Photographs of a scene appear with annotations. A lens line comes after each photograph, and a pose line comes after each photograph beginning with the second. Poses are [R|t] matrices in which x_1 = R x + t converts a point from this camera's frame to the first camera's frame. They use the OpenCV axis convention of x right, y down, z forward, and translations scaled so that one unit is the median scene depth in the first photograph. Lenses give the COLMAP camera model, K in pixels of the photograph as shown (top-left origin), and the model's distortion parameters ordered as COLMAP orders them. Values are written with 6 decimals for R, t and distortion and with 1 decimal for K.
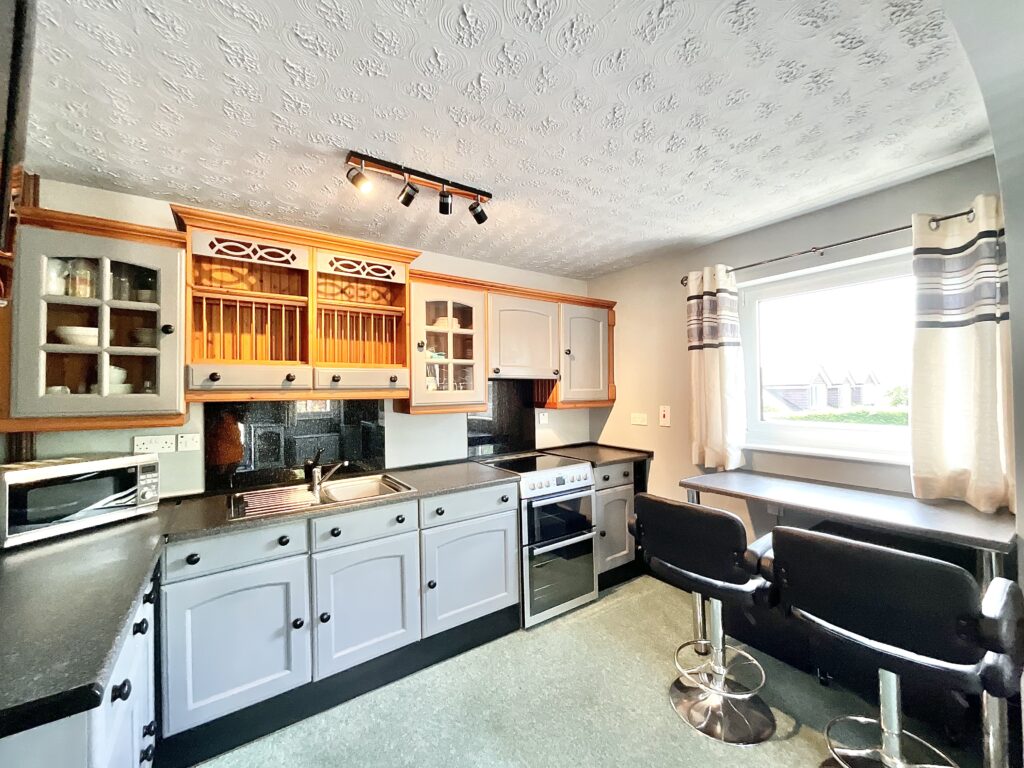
lens RADIAL K [[414.4, 0, 506.4], [0, 414.4, 380.4], [0, 0, 1]] dist [-0.000227, 0.000879]
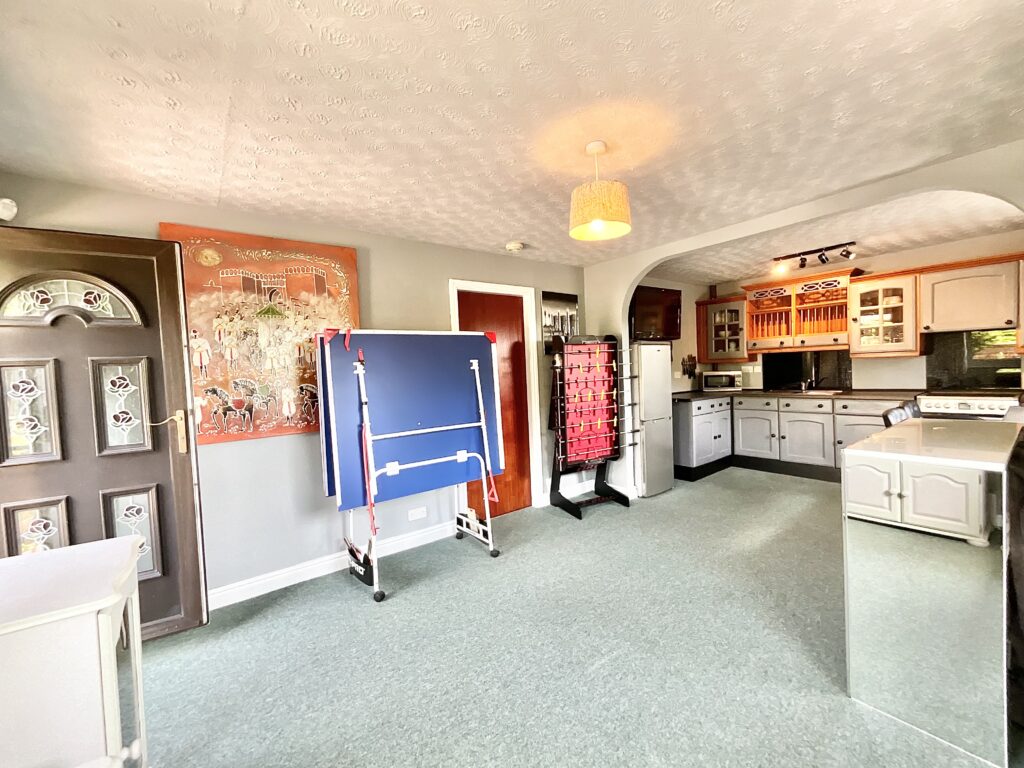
lens RADIAL K [[414.4, 0, 511.1], [0, 414.4, 385.5], [0, 0, 1]] dist [-0.000227, 0.000879]
pose [[0.043333, 0.048640, -0.997876, 1.788422], [0.057384, 0.997044, 0.051091, 0.026734], [0.997411, -0.059476, 0.040414, -0.670111]]
